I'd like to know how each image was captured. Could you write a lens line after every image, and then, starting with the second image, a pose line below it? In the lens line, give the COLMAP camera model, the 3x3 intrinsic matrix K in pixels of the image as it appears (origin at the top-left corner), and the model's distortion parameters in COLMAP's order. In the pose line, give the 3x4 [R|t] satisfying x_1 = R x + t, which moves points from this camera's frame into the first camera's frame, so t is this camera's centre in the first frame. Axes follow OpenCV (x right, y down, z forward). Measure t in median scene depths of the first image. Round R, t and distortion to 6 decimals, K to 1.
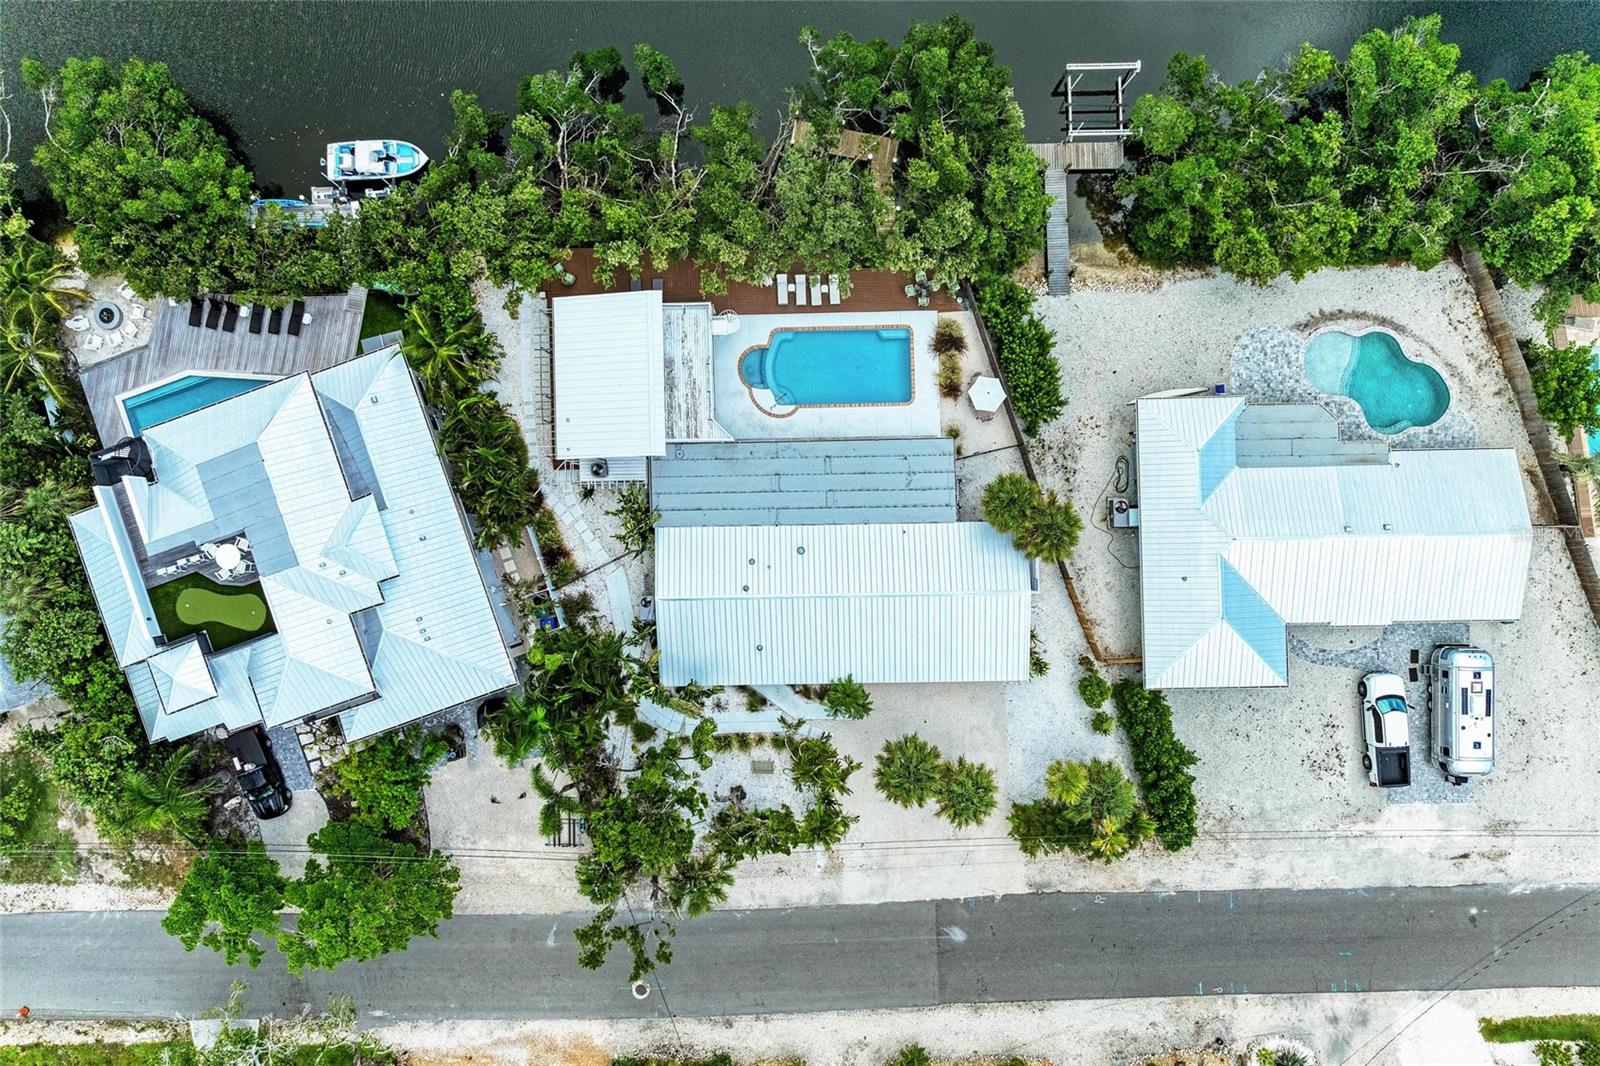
lens RADIAL K [[1129.1, 0, 800.0], [0, 1129.1, 533.0], [0, 0, 1]] dist [-0.005699, -0.004055]
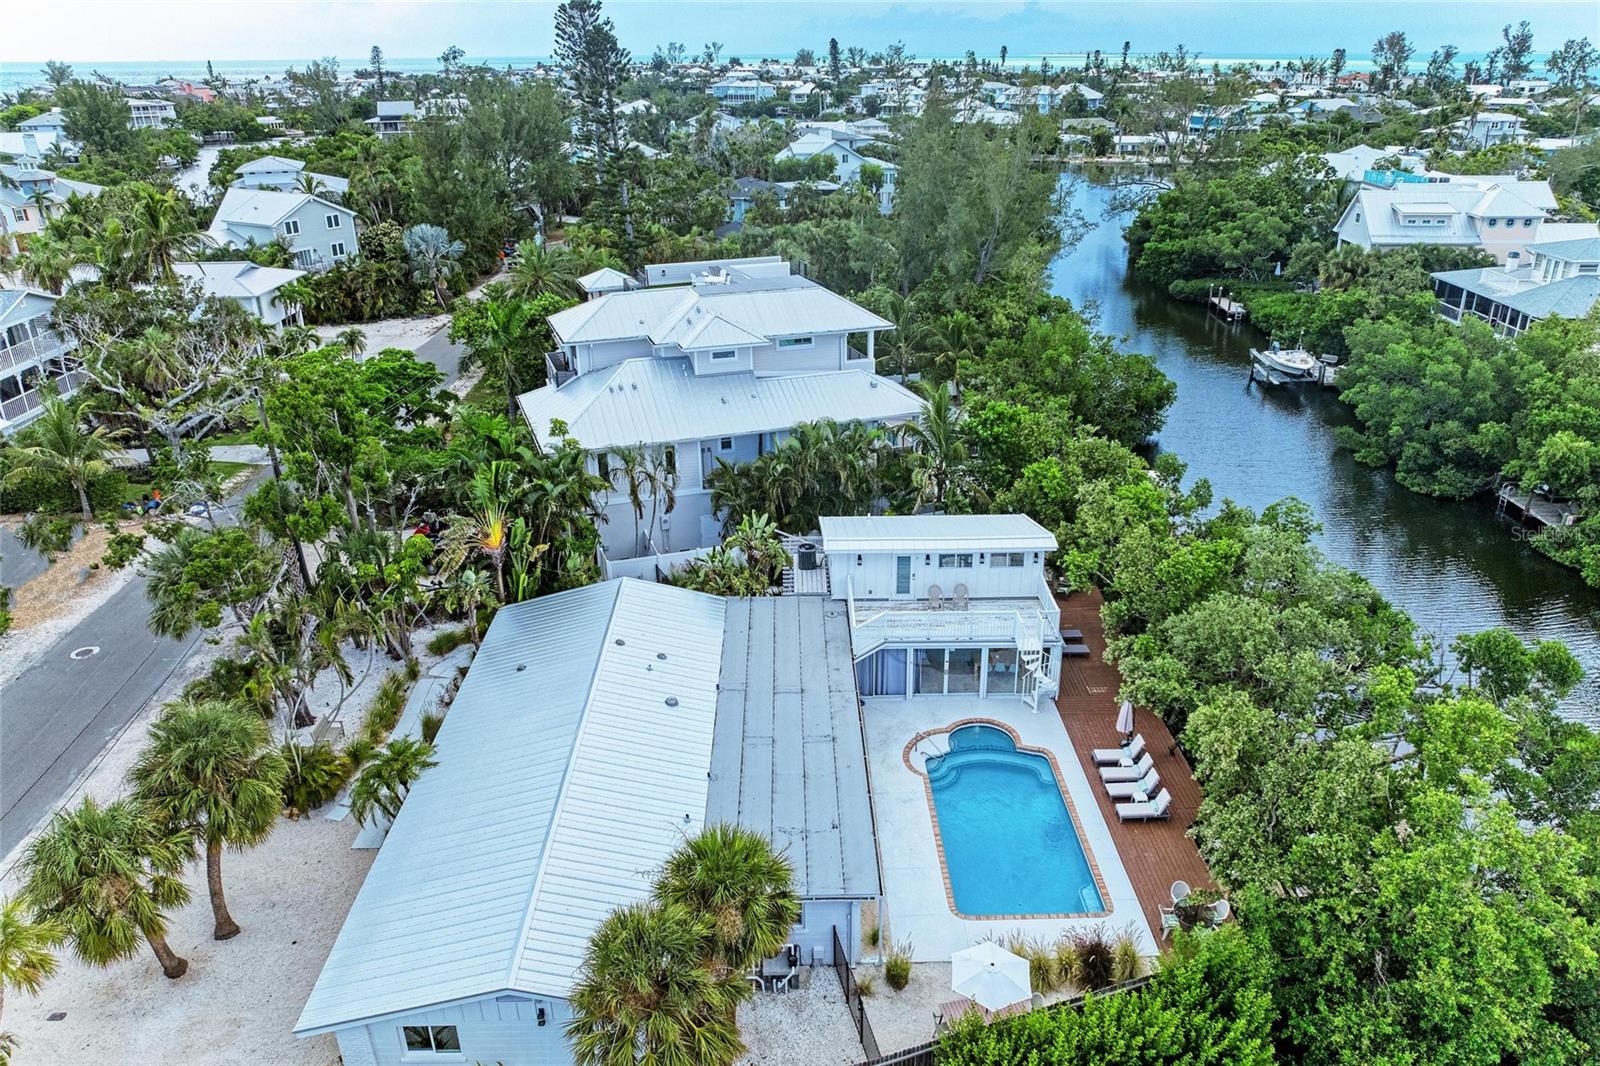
lens RADIAL K [[1129.1, 0, 800.0], [0, 1129.1, 533.0], [0, 0, 1]] dist [-0.005699, -0.004055]
pose [[-0.000270, 0.395545, -0.918446, 0.492161], [-0.995552, 0.086427, 0.037514, -0.079008], [0.094217, 0.914371, 0.393762, 0.639574]]
